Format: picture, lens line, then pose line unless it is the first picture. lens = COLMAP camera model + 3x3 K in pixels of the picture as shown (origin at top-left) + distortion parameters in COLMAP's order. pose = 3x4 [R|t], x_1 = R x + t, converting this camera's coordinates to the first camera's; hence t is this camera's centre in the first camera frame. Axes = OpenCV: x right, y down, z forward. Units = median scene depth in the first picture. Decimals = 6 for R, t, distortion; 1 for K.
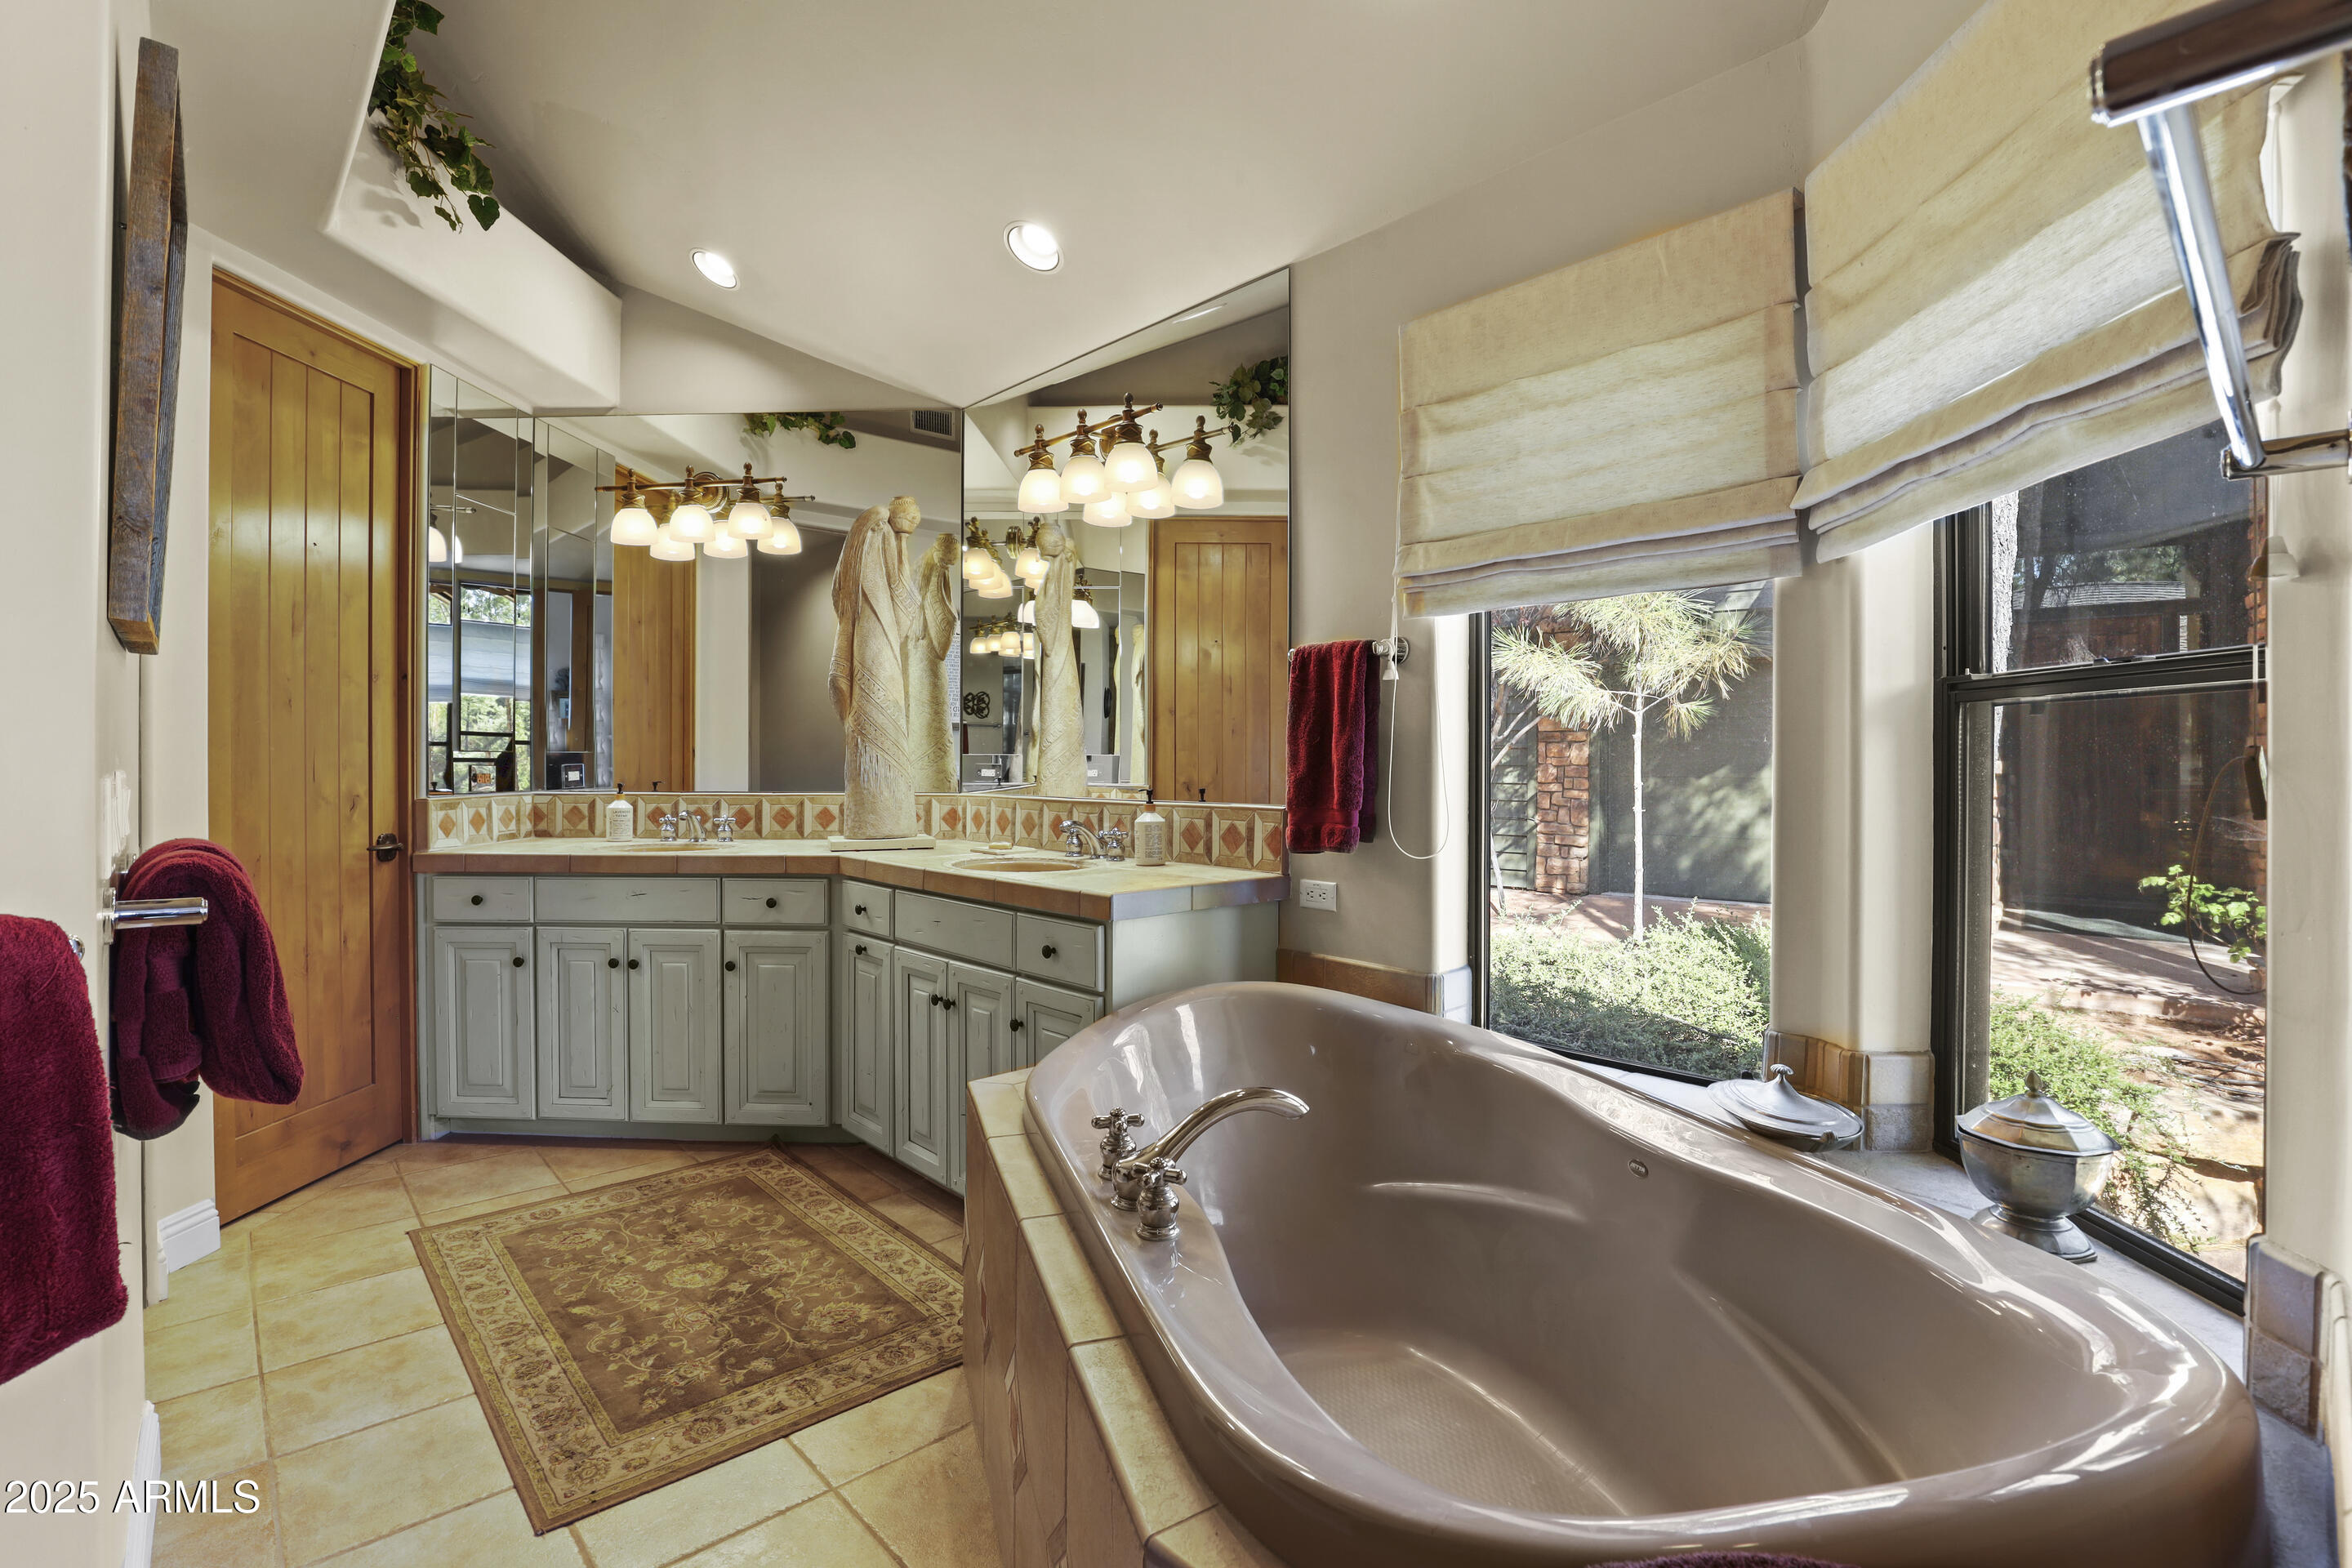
lens RADIAL K [[1085.7, 0, 1176.3], [0, 1085.7, 783.8], [0, 0, 1]] dist [-0.031527, 0.005769]
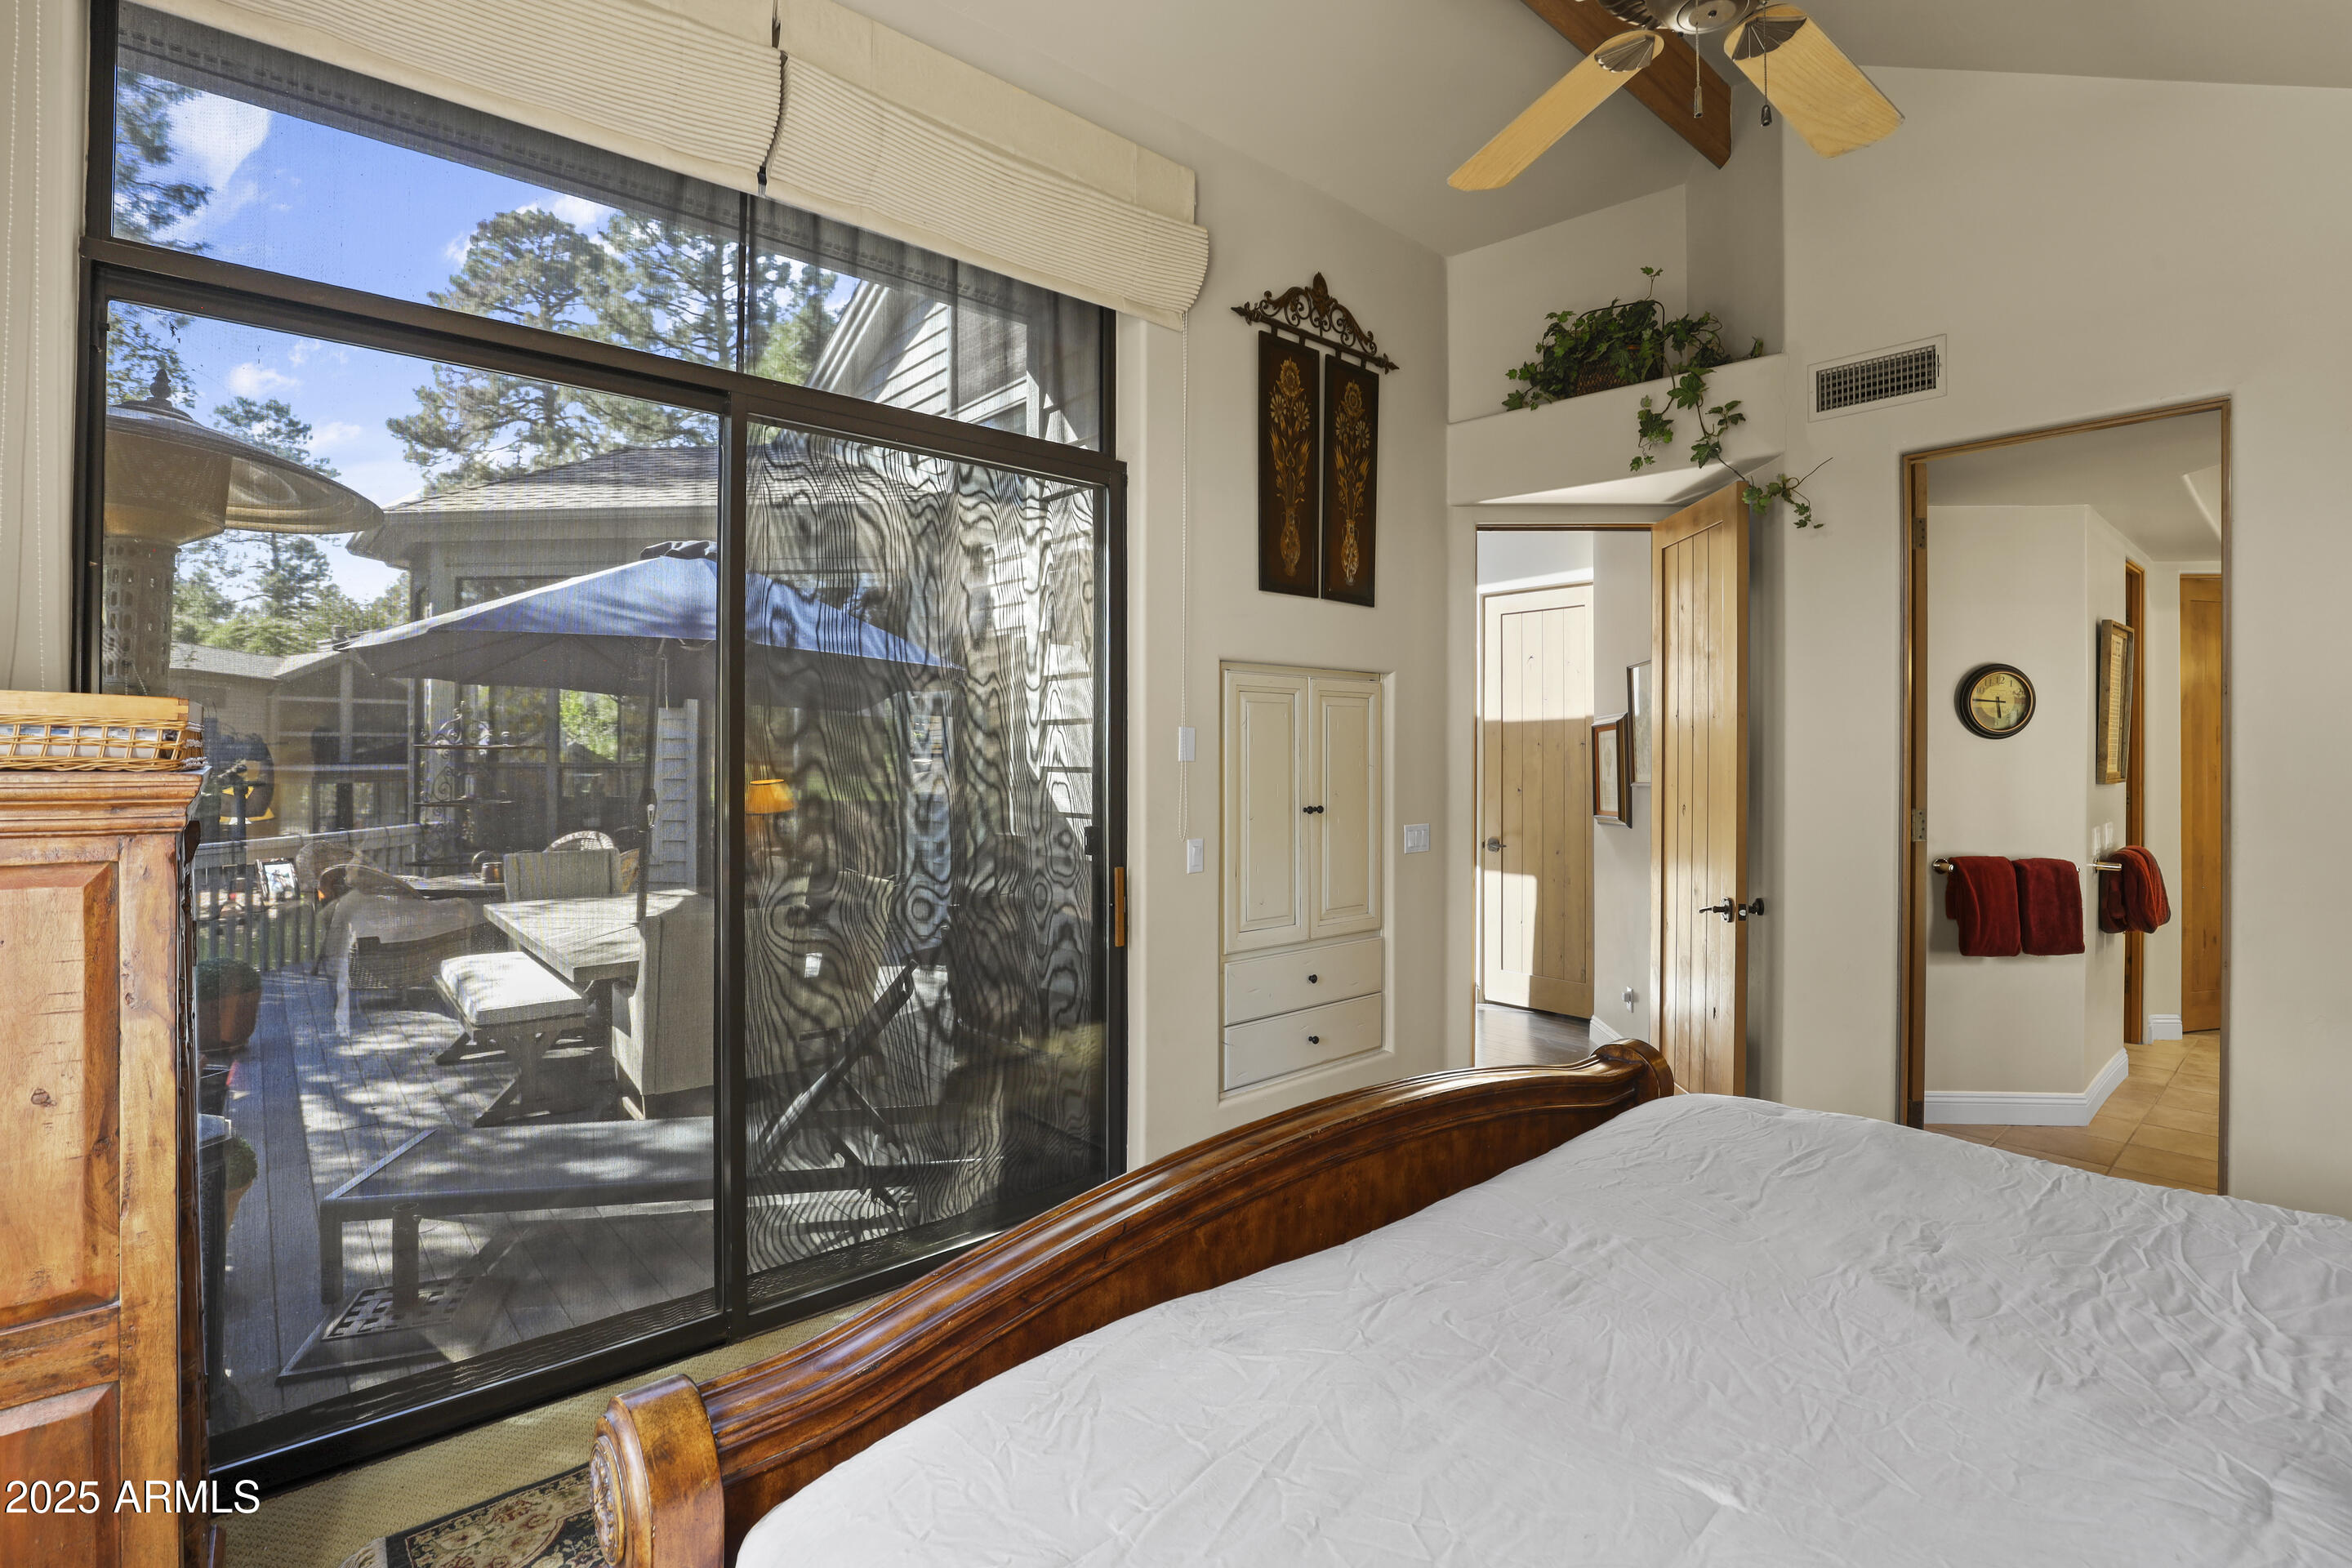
lens RADIAL K [[1085.7, 0, 1176.3], [0, 1085.7, 769.1], [0, 0, 1]] dist [-0.031527, 0.005769]
pose [[-0.024012, 0.005891, -0.999694, 2.440712], [-0.003268, 0.999977, 0.005971, -0.197973], [0.999706, 0.003411, -0.023992, -1.860967]]
